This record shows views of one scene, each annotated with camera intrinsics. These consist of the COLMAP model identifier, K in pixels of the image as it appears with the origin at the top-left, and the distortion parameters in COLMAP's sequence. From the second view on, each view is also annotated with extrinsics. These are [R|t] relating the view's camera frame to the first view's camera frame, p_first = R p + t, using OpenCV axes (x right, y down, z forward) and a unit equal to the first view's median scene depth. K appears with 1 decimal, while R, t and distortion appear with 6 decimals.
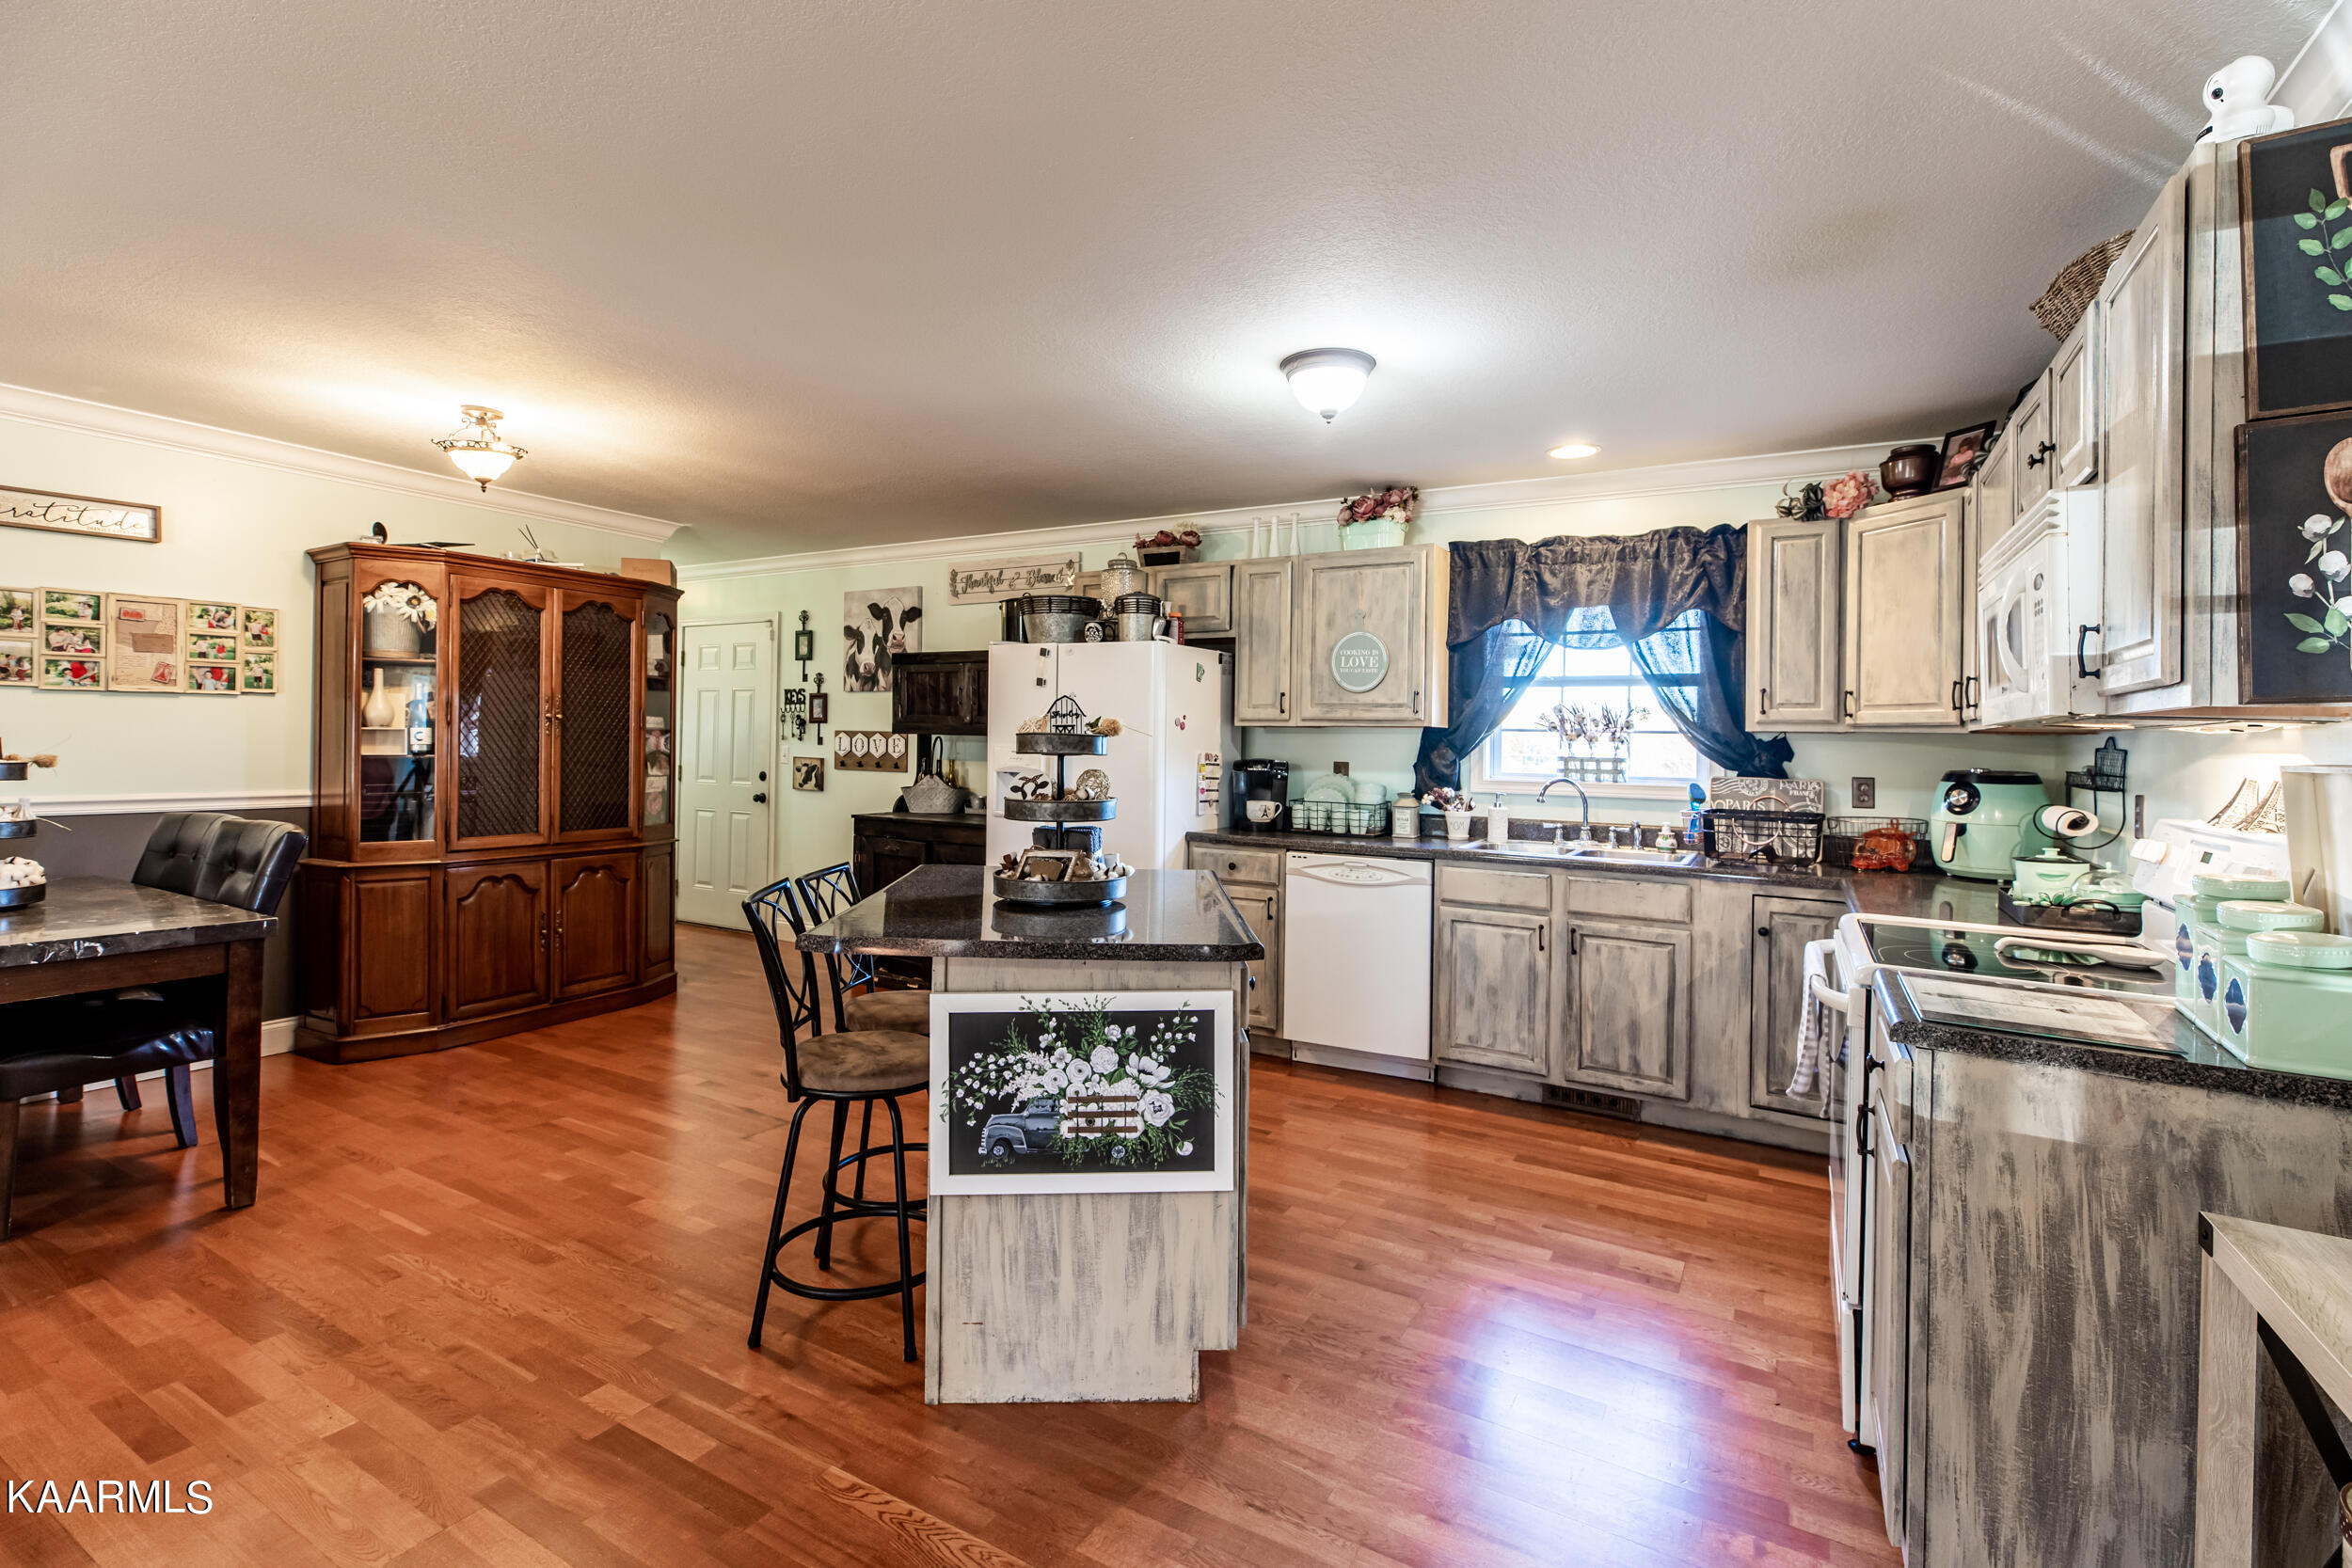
lens RADIAL K [[1076.1, 0, 1169.3], [0, 1076.1, 732.0], [0, 0, 1]] dist [0.003876, 0.001554]
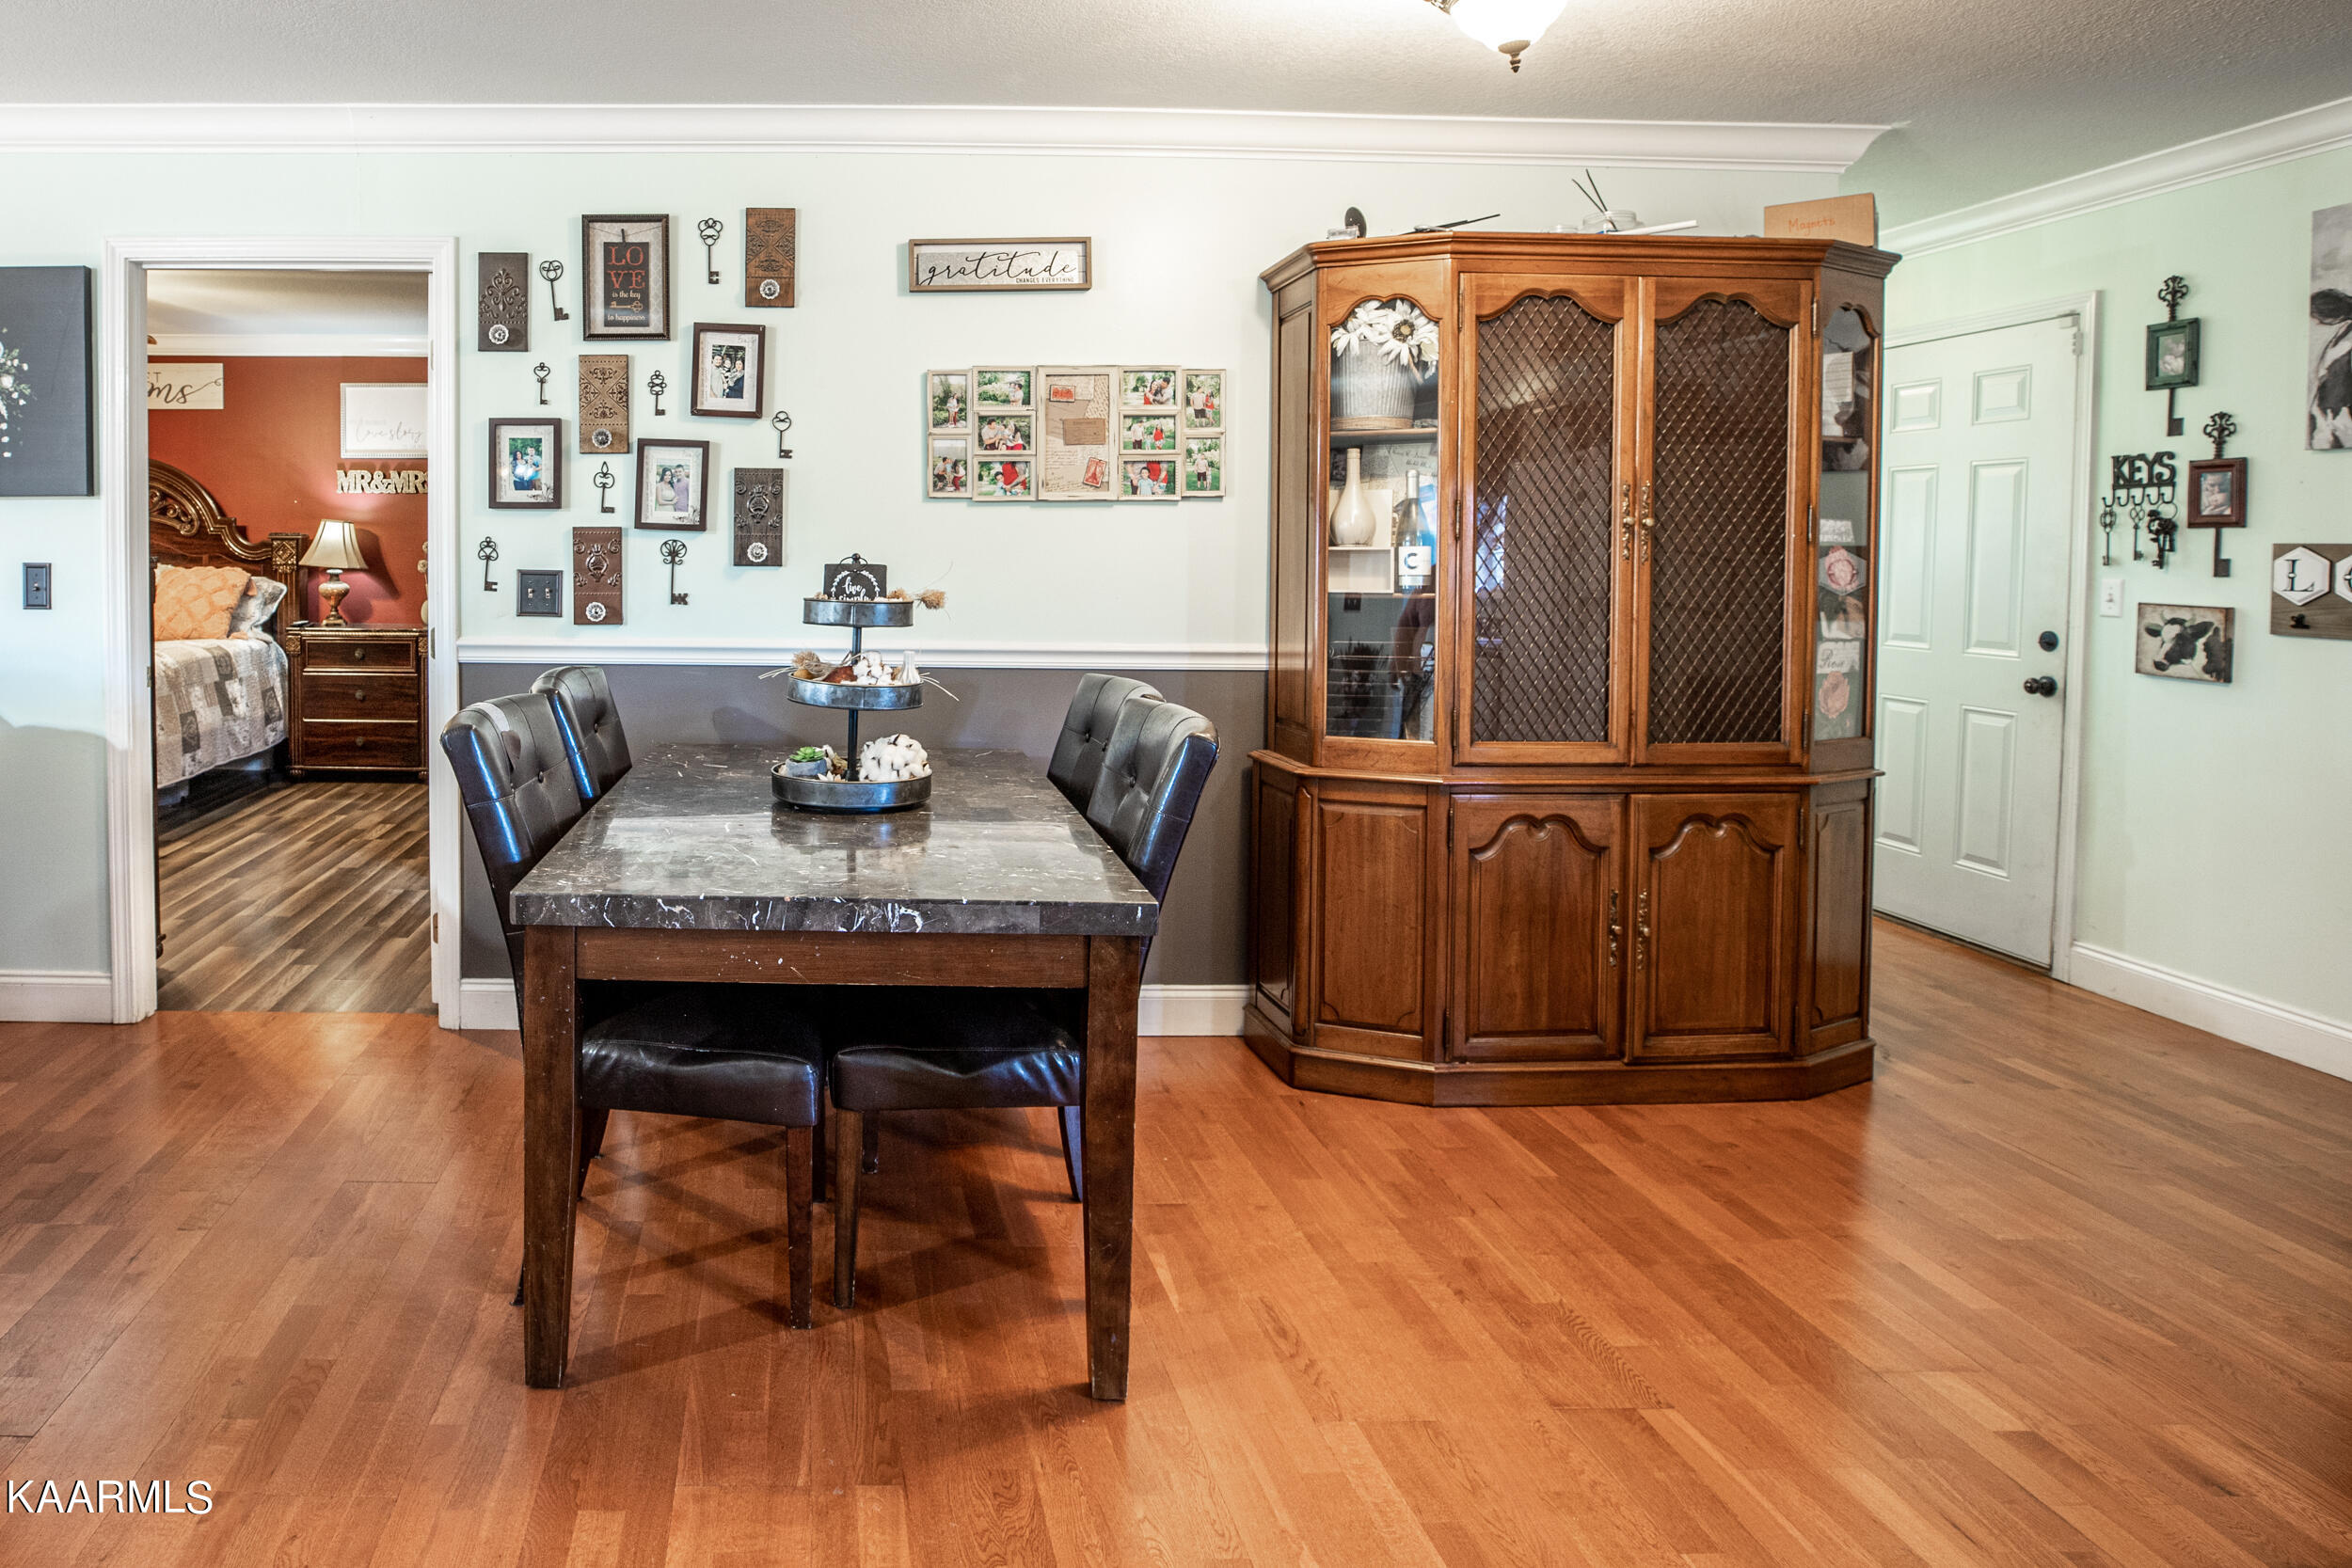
lens RADIAL K [[1415.9, 0, 804.2], [0, 1415.9, 597.3], [0, 0, 1]] dist [-0.050246, 0.016317]
pose [[0.510117, 0.019092, -0.859893, -0.220002], [0.009044, 0.999579, 0.027558, -0.000548], [0.860058, -0.021834, 0.509729, 0.345018]]
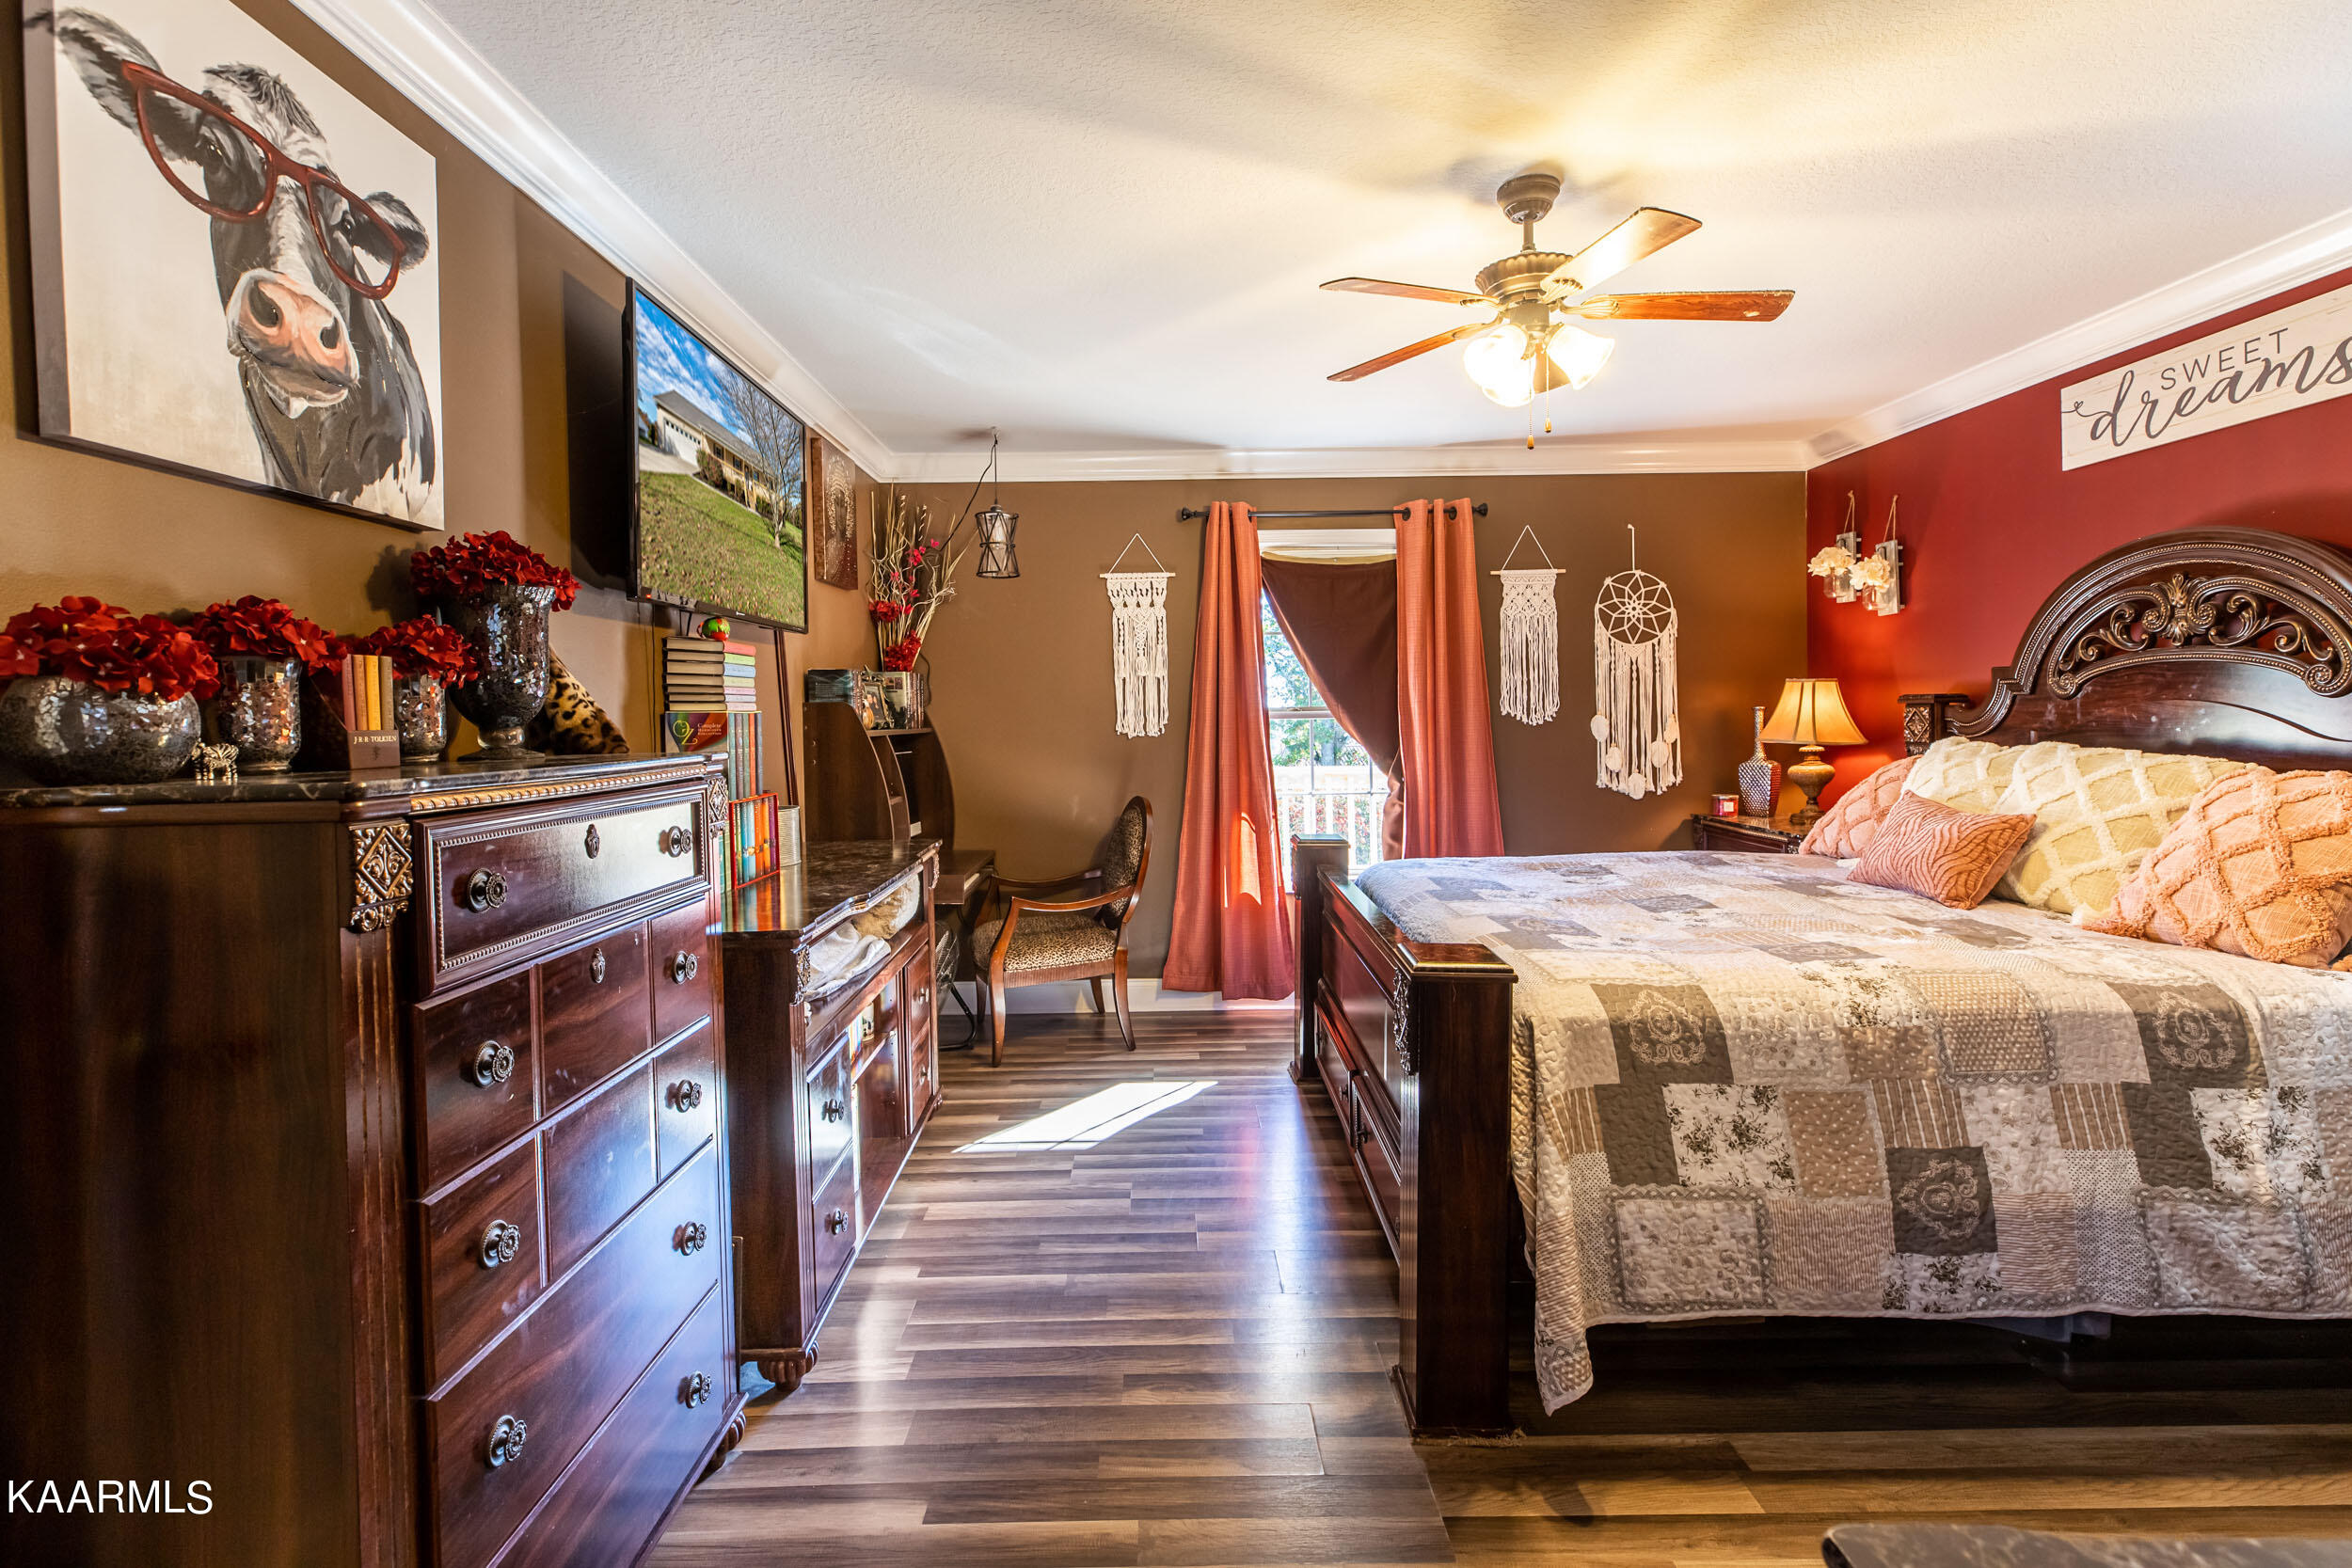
lens RADIAL K [[1076.1, 0, 1172.1], [0, 1076.1, 728.2], [0, 0, 1]] dist [0.003876, 0.001554]
pose [[-0.854232, 0.003124, -0.519882, -1.357522], [0.003771, 0.999993, -0.000187, -0.020517], [0.519878, -0.002120, -0.854238, 0.768137]]
